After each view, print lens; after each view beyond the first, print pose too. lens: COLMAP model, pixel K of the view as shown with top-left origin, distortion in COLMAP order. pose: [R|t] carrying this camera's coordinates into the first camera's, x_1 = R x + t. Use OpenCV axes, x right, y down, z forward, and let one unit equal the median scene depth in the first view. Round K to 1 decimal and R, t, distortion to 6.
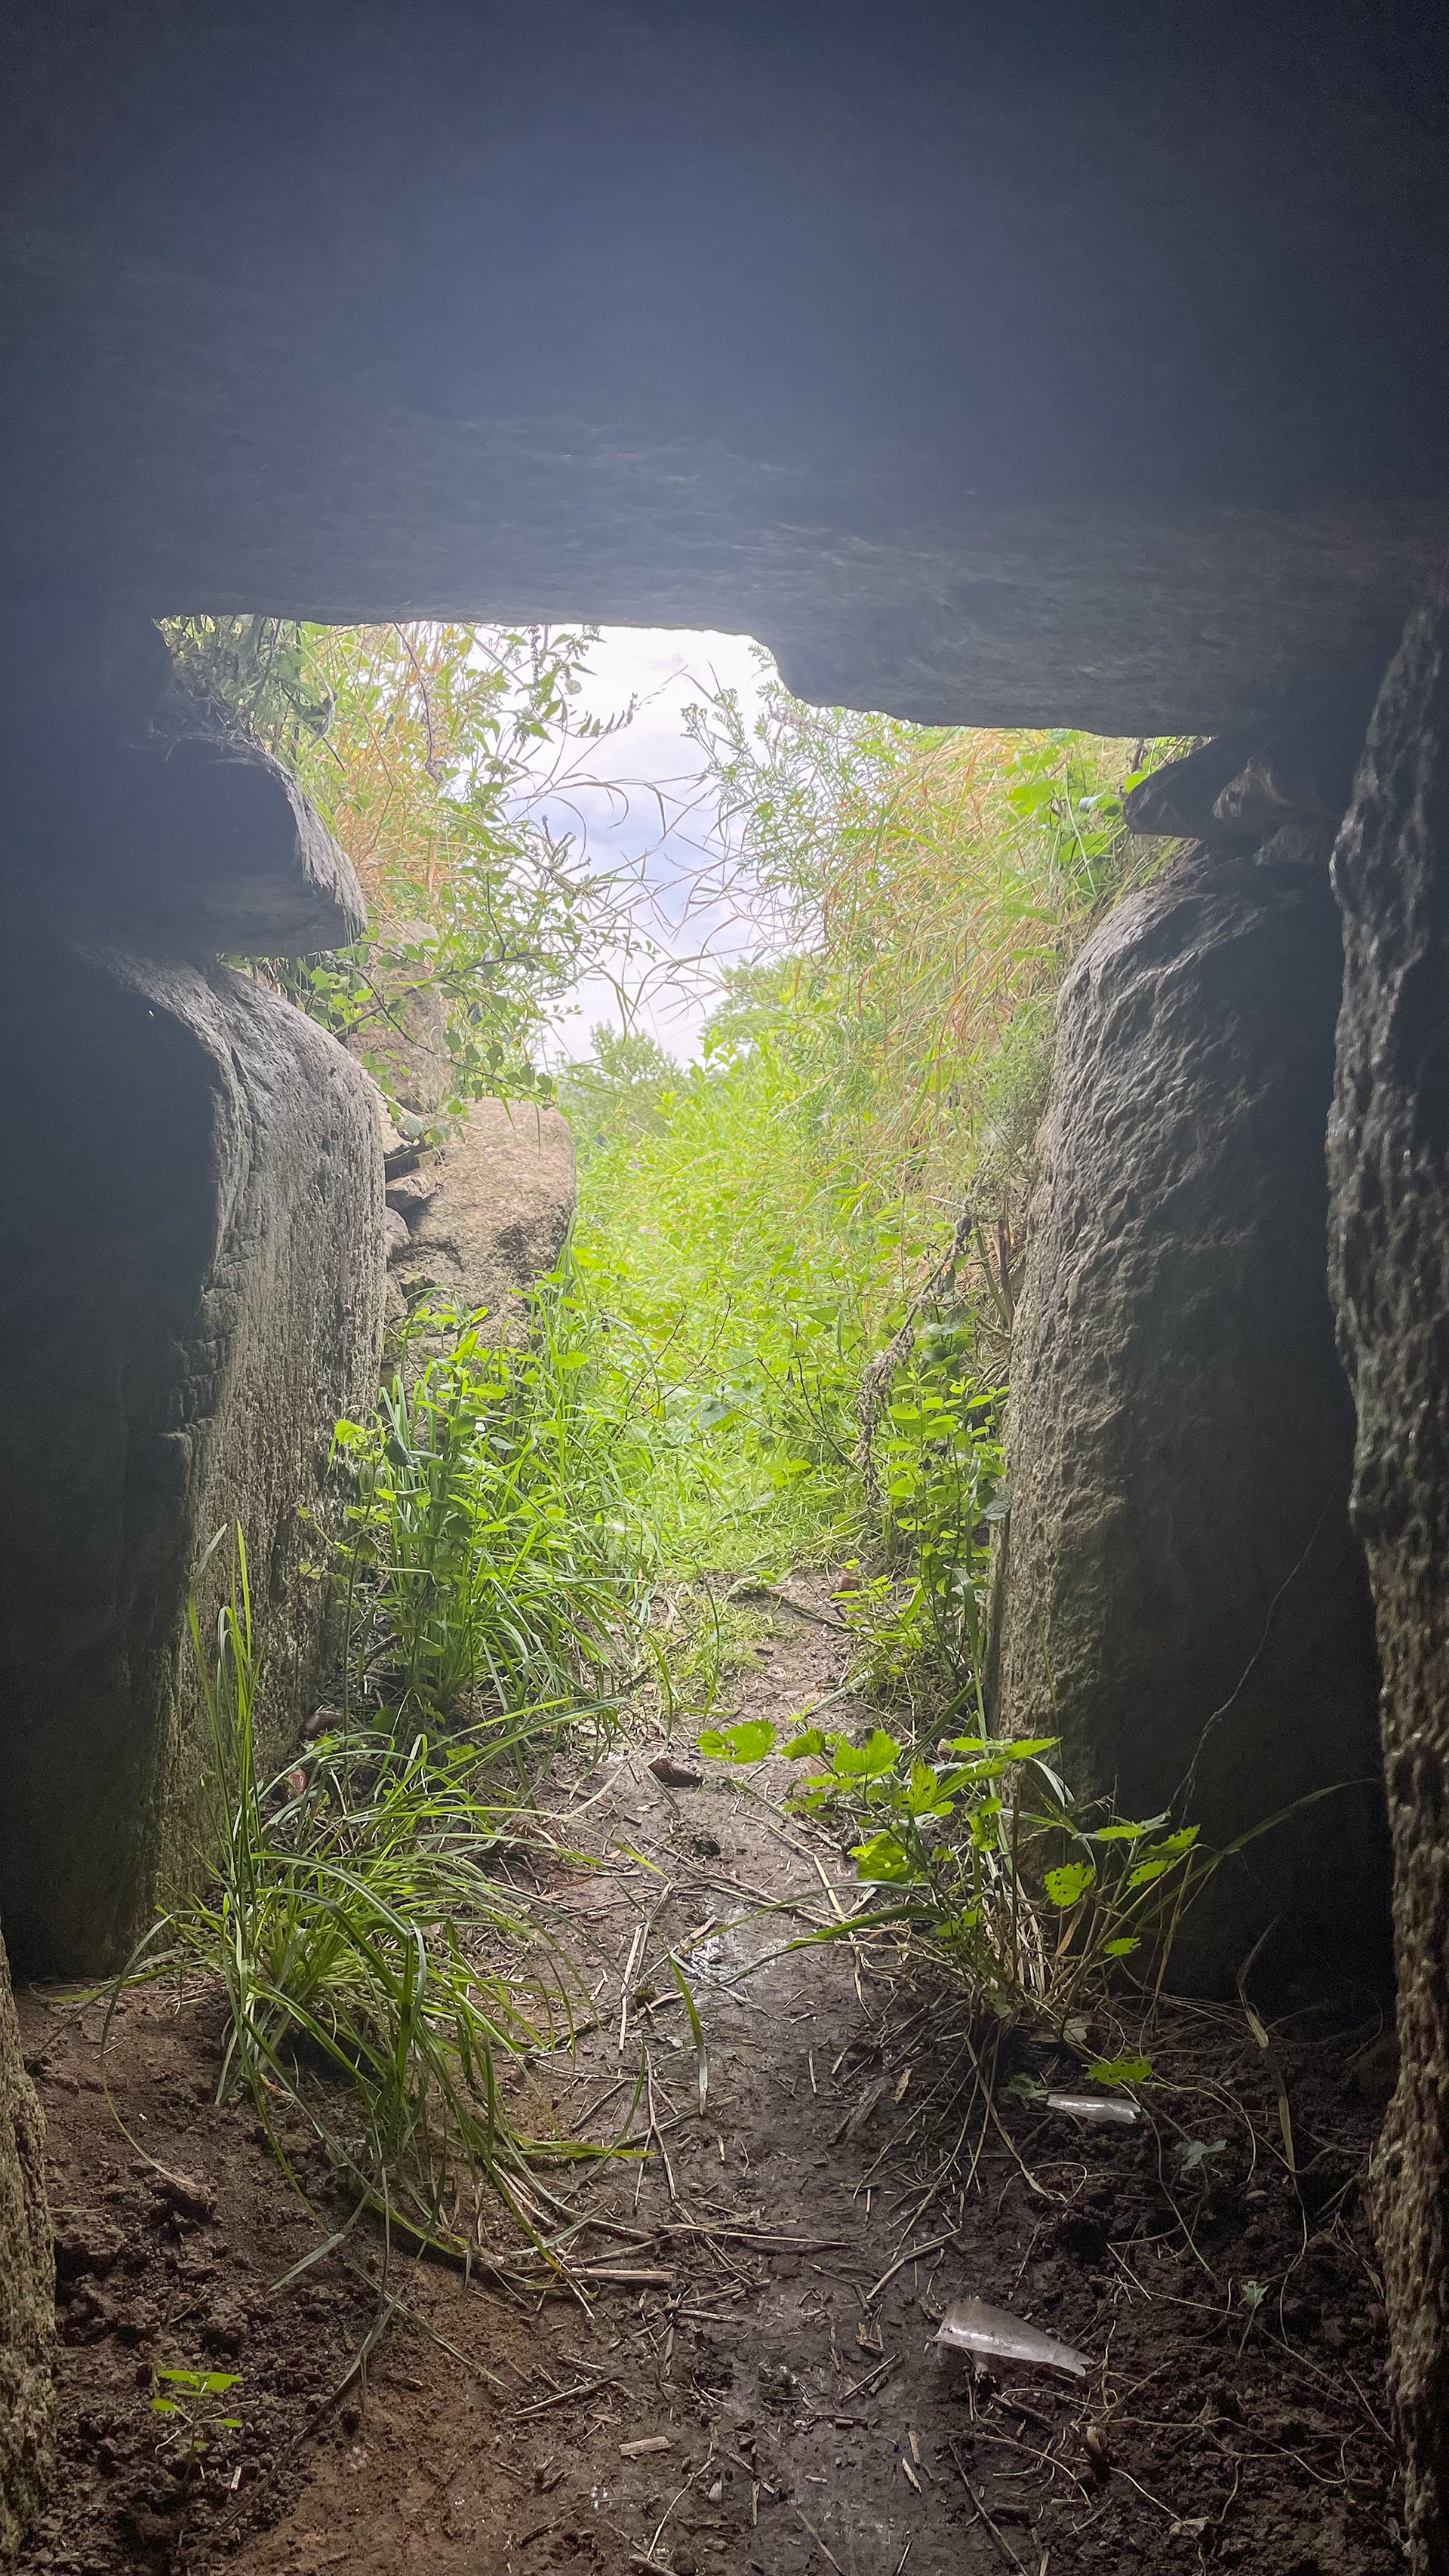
lens RADIAL K [[1998.1, 0, 724.5], [0, 1998.1, 1288.0], [0, 0, 1]] dist [0.075295, -0.095699]
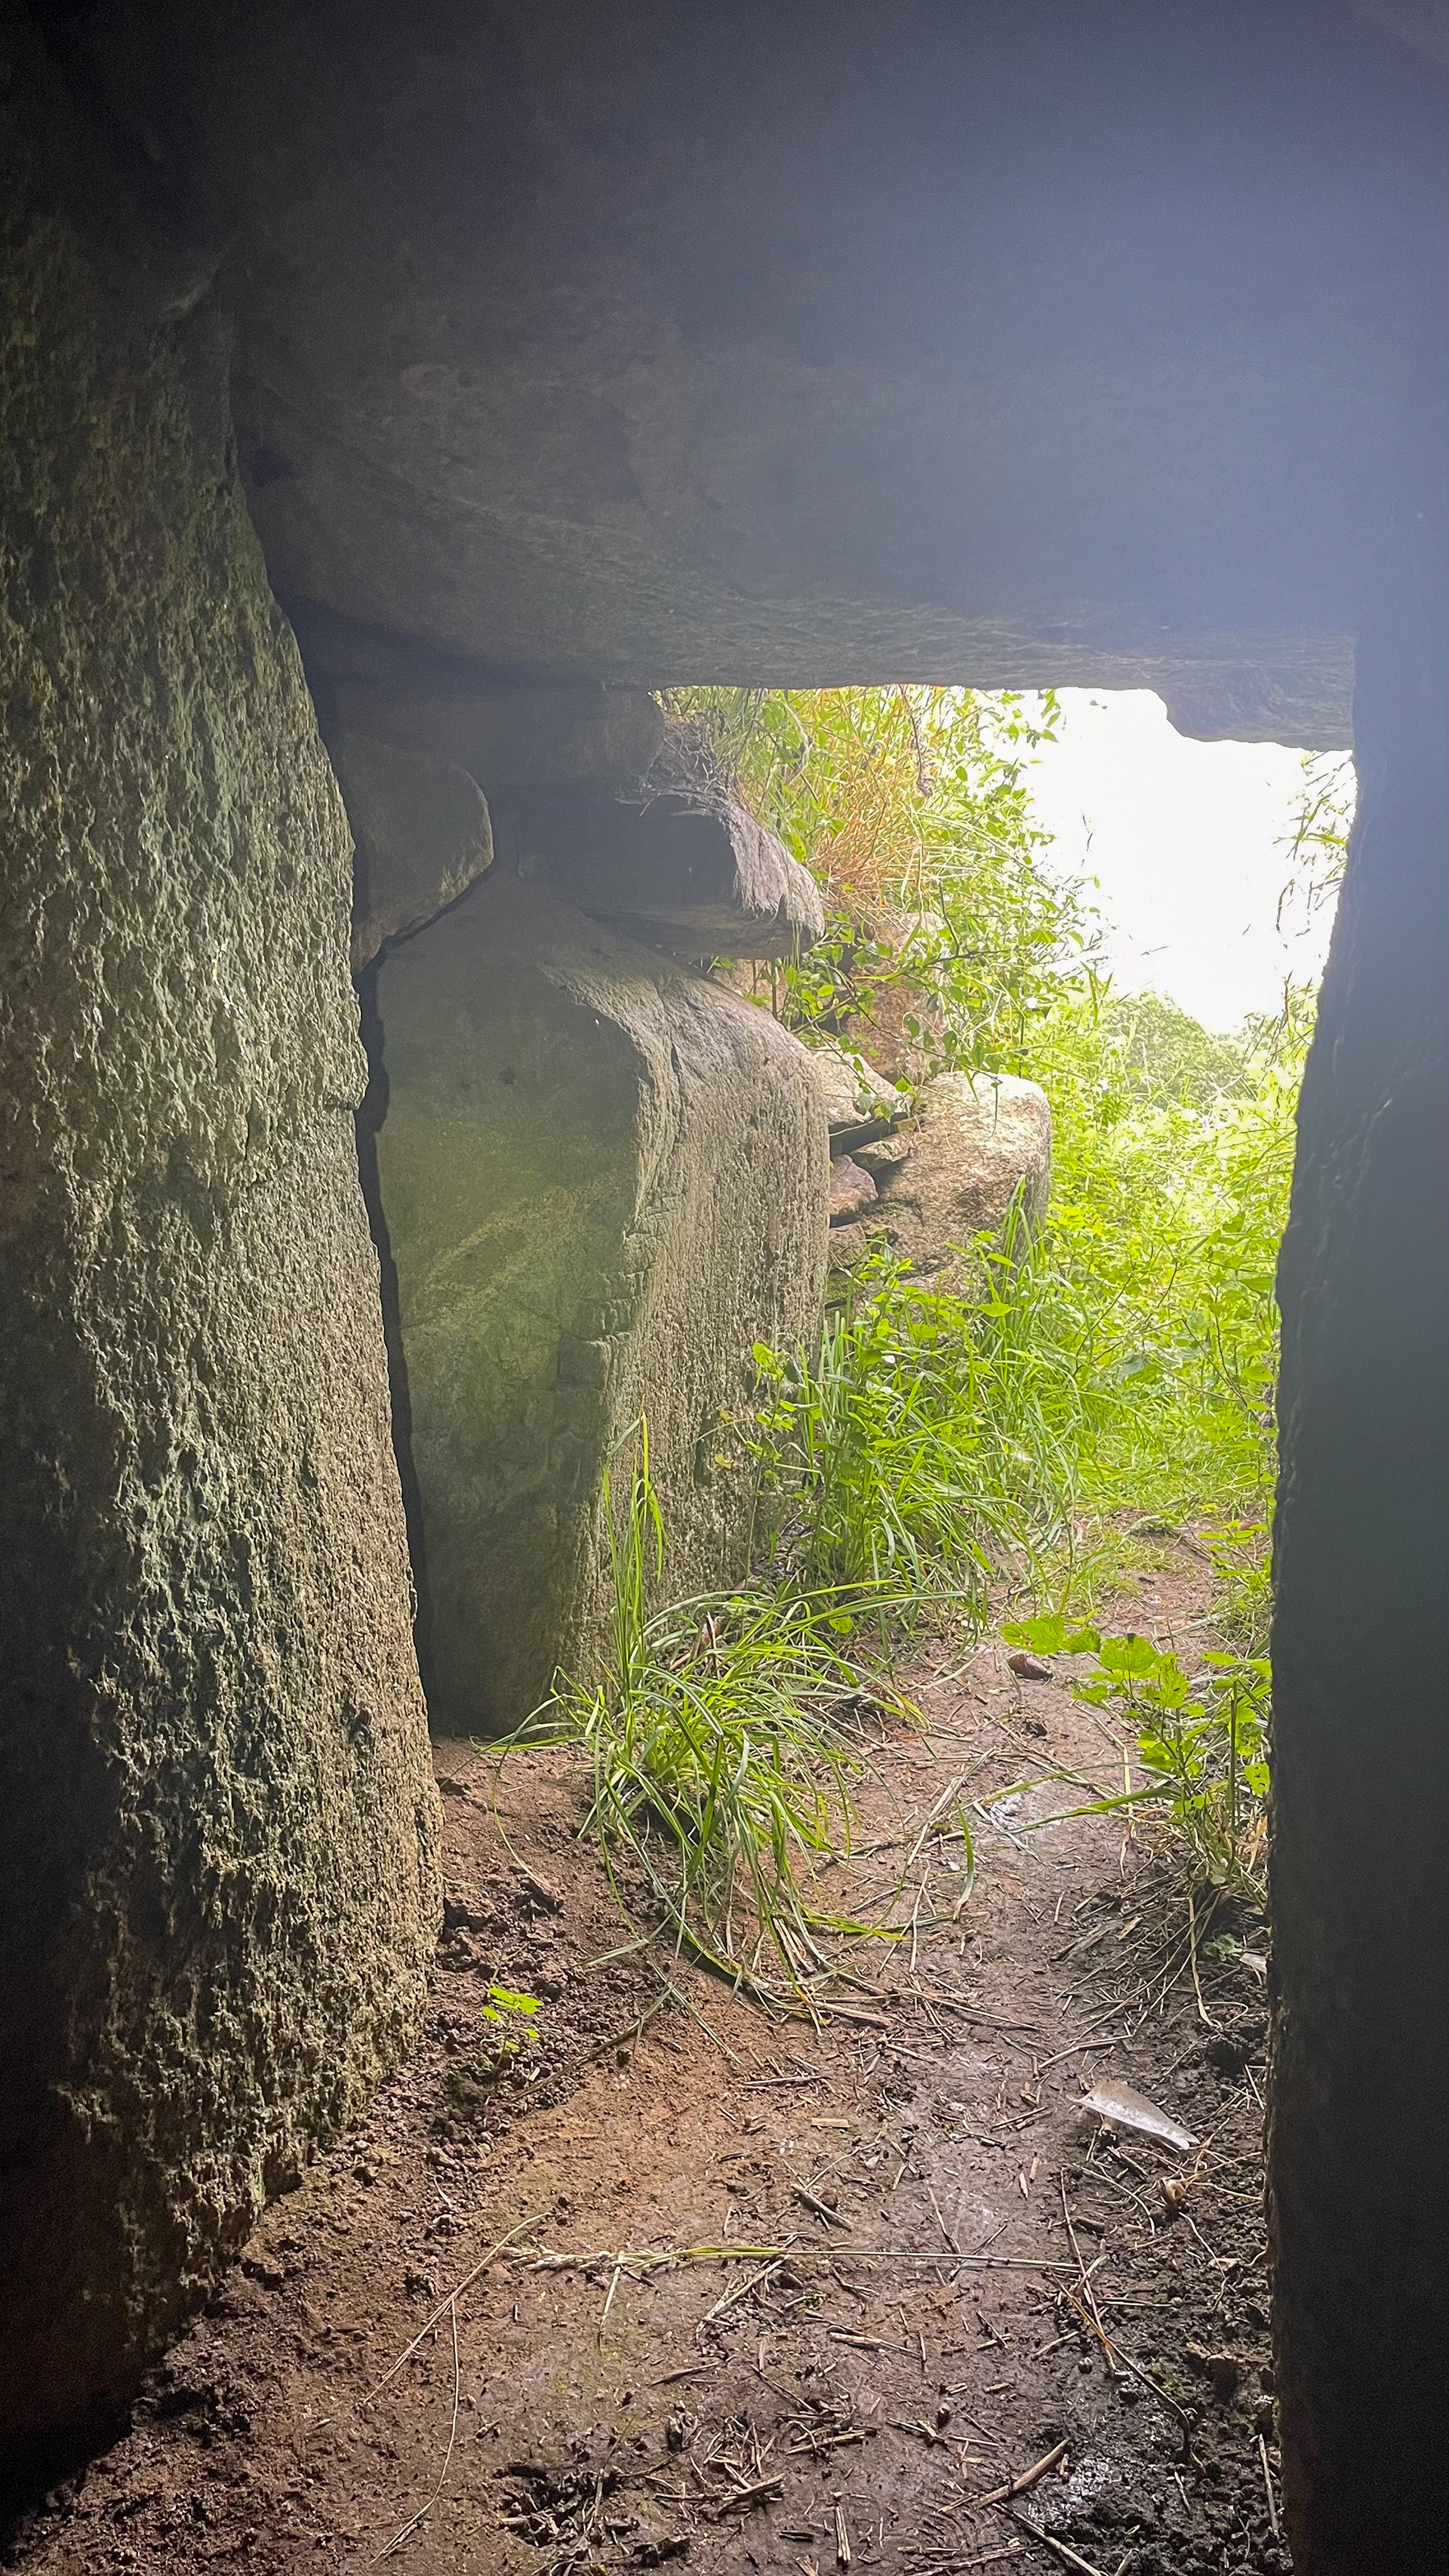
lens RADIAL K [[1998.1, 0, 724.5], [0, 1998.1, 1288.0], [0, 0, 1]] dist [0.075295, -0.095699]
pose [[0.945335, 0.068027, -0.318926, 0.241779], [-0.058194, 0.997493, 0.040270, -0.022388], [0.320866, -0.019509, 0.946924, -0.231712]]
